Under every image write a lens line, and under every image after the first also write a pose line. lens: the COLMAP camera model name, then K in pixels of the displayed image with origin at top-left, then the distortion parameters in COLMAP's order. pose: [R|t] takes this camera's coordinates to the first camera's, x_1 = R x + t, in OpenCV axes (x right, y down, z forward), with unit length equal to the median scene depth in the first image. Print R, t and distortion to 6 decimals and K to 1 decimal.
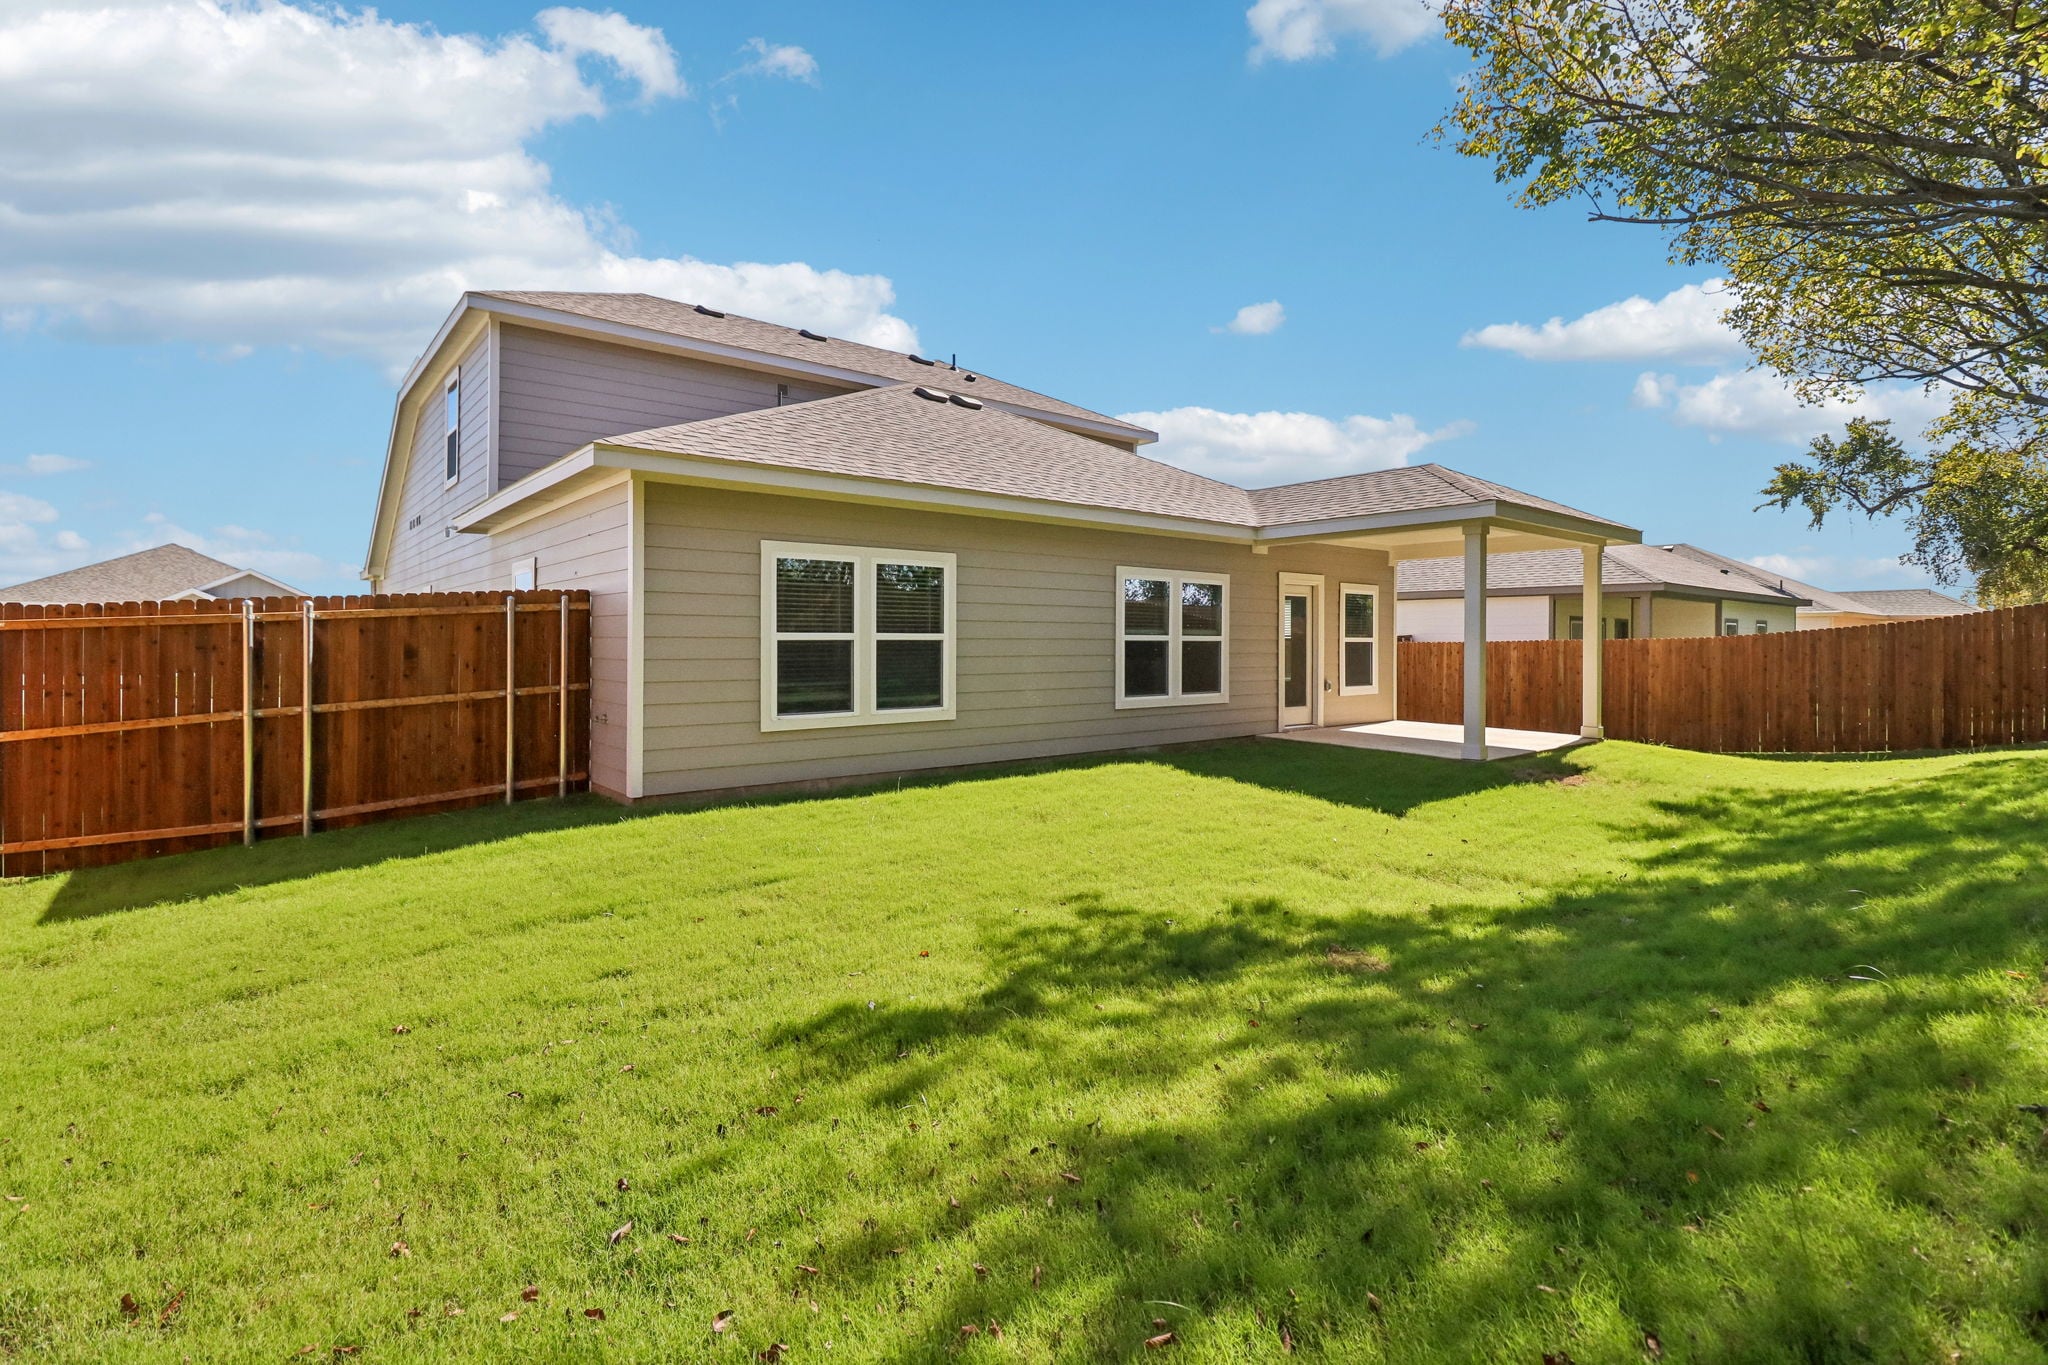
lens RADIAL K [[950.6, 0, 1009.5], [0, 950.6, 642.2], [0, 0, 1]] dist [-0.000227, -0.012273]
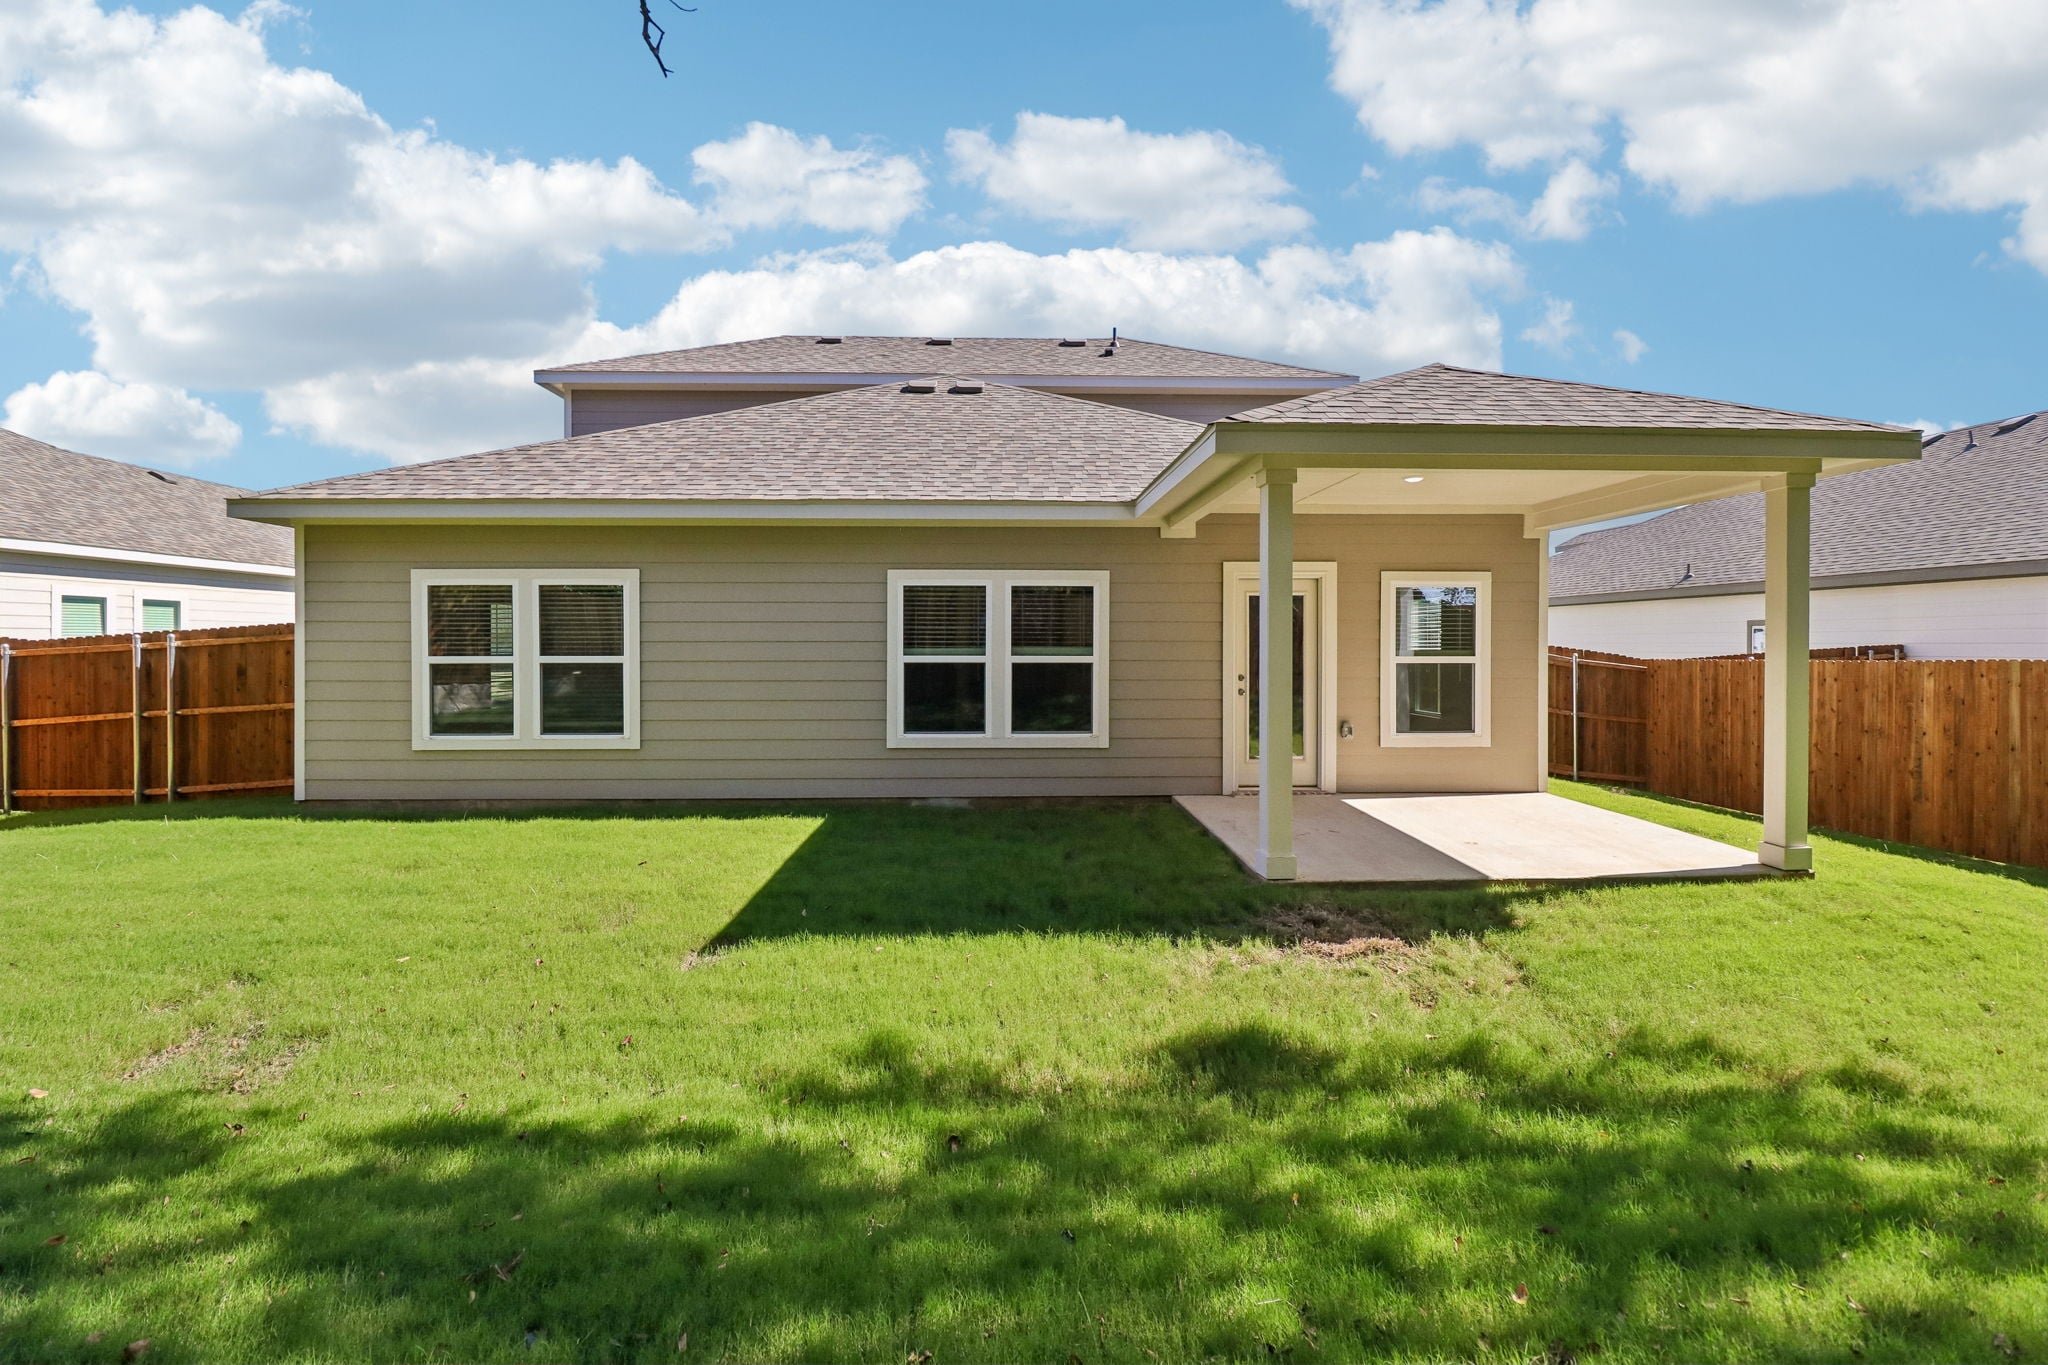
lens RADIAL K [[823.8, 0, 1029.3], [0, 823.8, 663.1], [0, 0, 1]] dist [-0.027888, 0.000016]
pose [[0.811310, -0.000825, -0.584615, 0.579058], [-0.000581, 0.999997, -0.002217, 0.000190], [0.584616, 0.002138, 0.811307, 0.475938]]
